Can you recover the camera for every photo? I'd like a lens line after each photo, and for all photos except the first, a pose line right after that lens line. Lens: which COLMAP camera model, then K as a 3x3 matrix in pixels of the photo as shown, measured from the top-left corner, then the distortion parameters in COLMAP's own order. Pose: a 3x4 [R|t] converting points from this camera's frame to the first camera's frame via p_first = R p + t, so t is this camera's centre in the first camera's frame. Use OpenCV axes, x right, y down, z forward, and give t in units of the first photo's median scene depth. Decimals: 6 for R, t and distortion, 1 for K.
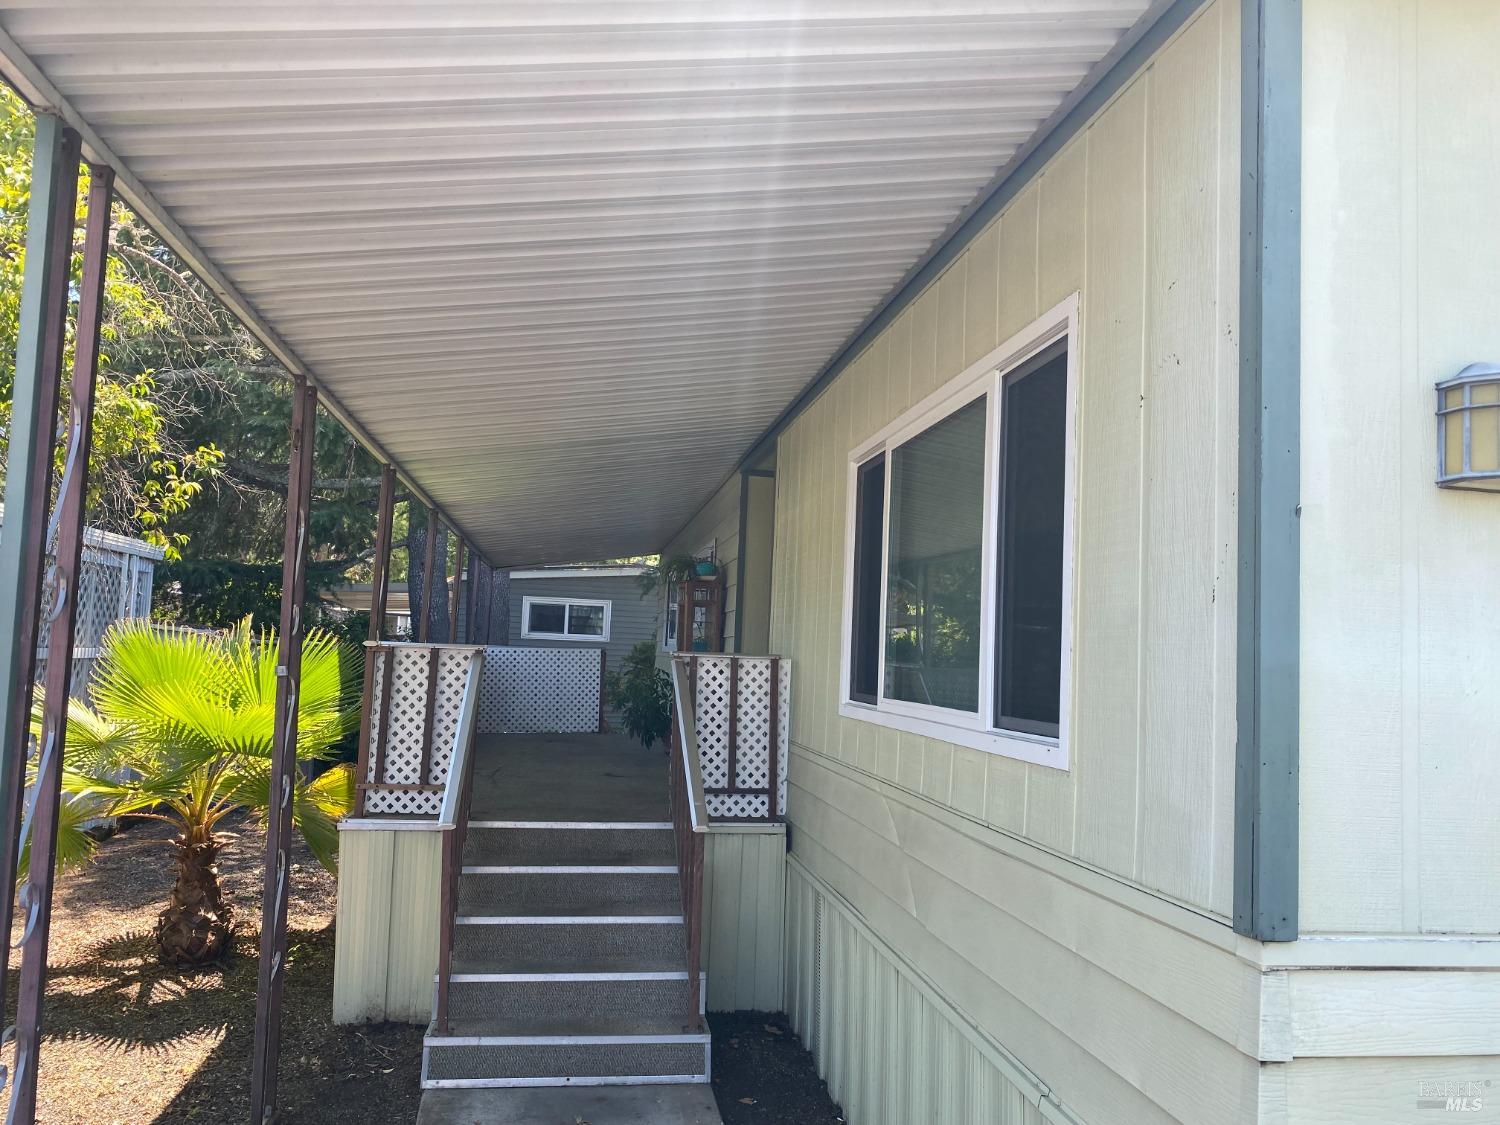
lens RADIAL K [[1156.5, 0, 750.0], [0, 1156.5, 562.5], [0, 0, 1]] dist [0.002431, -0.004693]
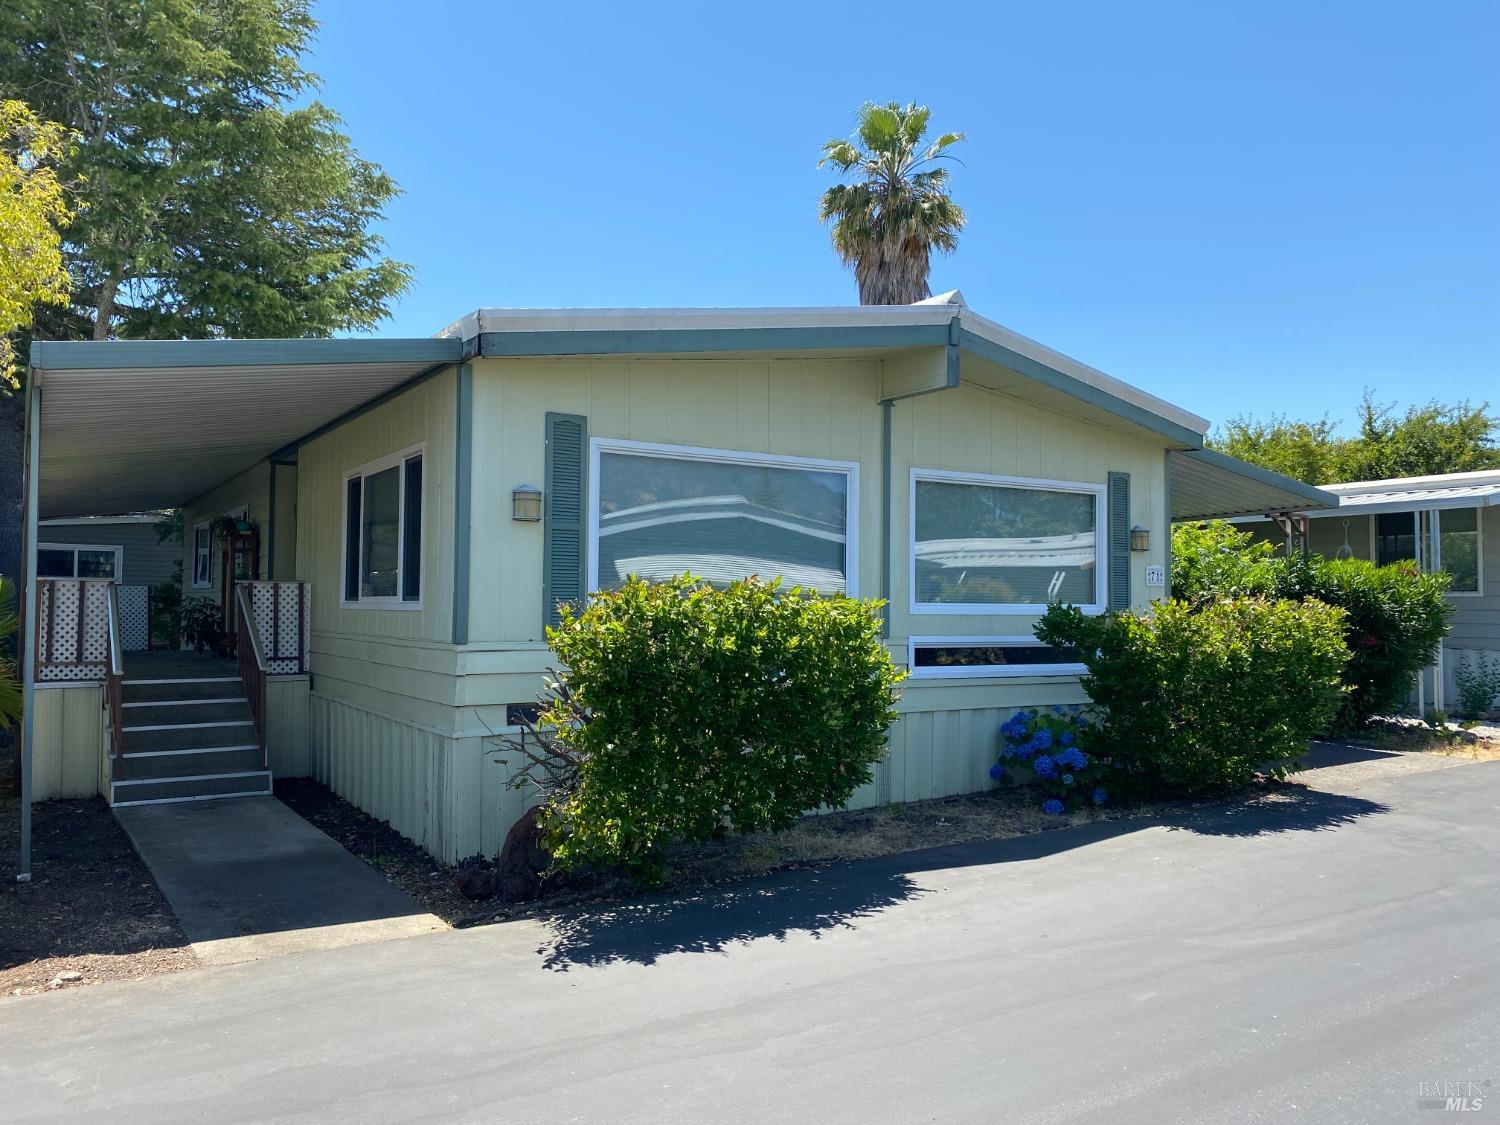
lens RADIAL K [[1156.5, 0, 750.0], [0, 1156.5, 562.5], [0, 0, 1]] dist [0.002431, -0.004693]
pose [[0.916693, -0.015787, 0.399281, -0.054291], [-0.005222, 0.998661, 0.051475, -0.041176], [-0.399559, -0.049271, 0.915382, -0.872528]]
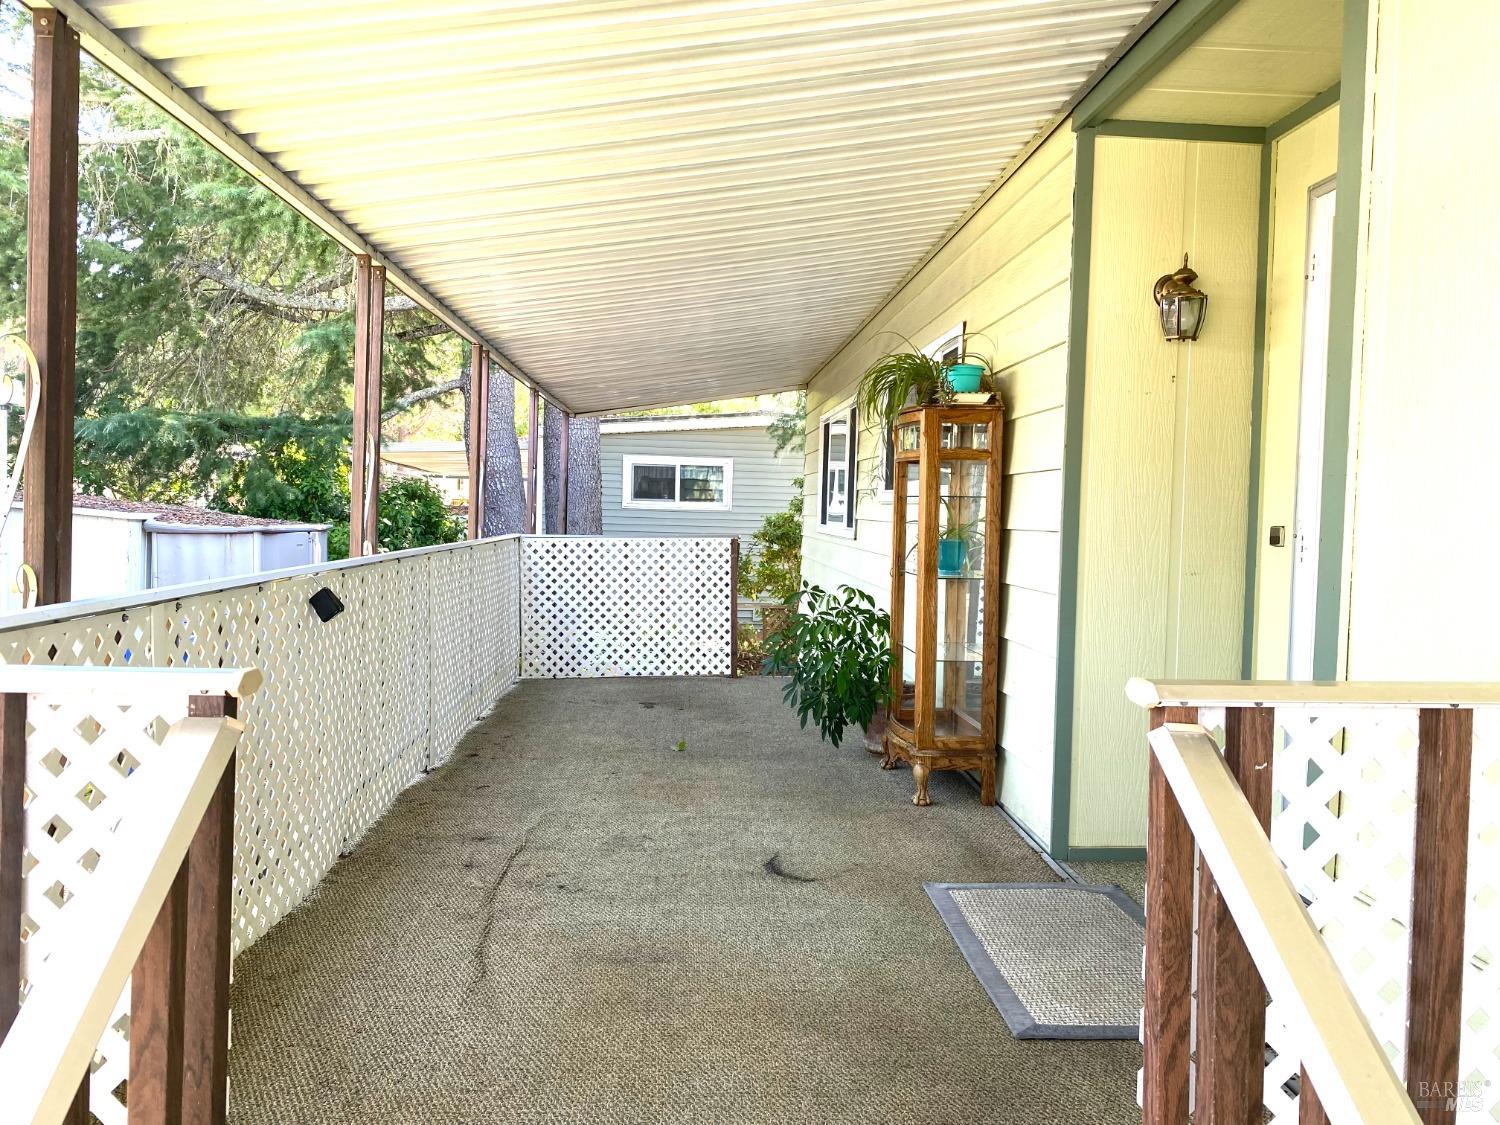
lens RADIAL K [[1156.5, 0, 750.0], [0, 1156.5, 562.5], [0, 0, 1]] dist [0.002431, -0.004693]
pose [[0.994999, -0.015273, -0.098705, -0.117617], [0.027254, 0.992254, 0.121200, 0.029001], [0.096090, -0.123284, 0.987708, 0.798007]]
